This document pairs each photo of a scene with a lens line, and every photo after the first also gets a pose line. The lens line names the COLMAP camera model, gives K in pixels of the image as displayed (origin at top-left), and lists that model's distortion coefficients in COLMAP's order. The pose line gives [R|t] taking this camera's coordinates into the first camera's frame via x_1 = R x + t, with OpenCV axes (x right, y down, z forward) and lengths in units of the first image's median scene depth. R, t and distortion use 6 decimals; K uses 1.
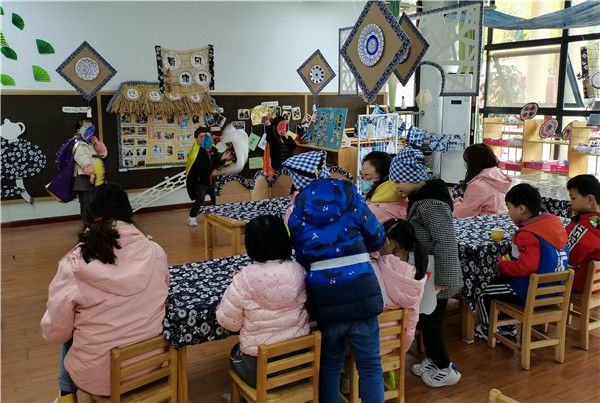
lens RADIAL K [[519.1, 0, 299.4], [0, 519.1, 172.9], [0, 0, 1]] dist [0.054884, -0.000156]
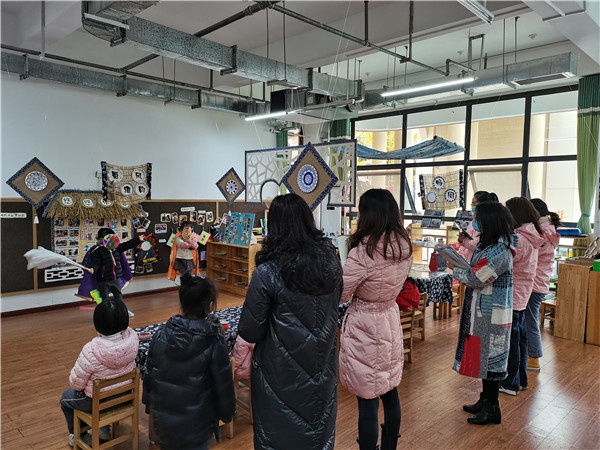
lens RADIAL K [[454.1, 0, 300.0], [0, 454.1, 225.0], [0, 0, 1]] dist [0.064701, -0.000568]
pose [[0.961630, -0.005483, 0.274294, -0.106100], [0.027165, 0.996790, -0.075308, -0.009896], [-0.273000, 0.079870, 0.958693, -0.090624]]
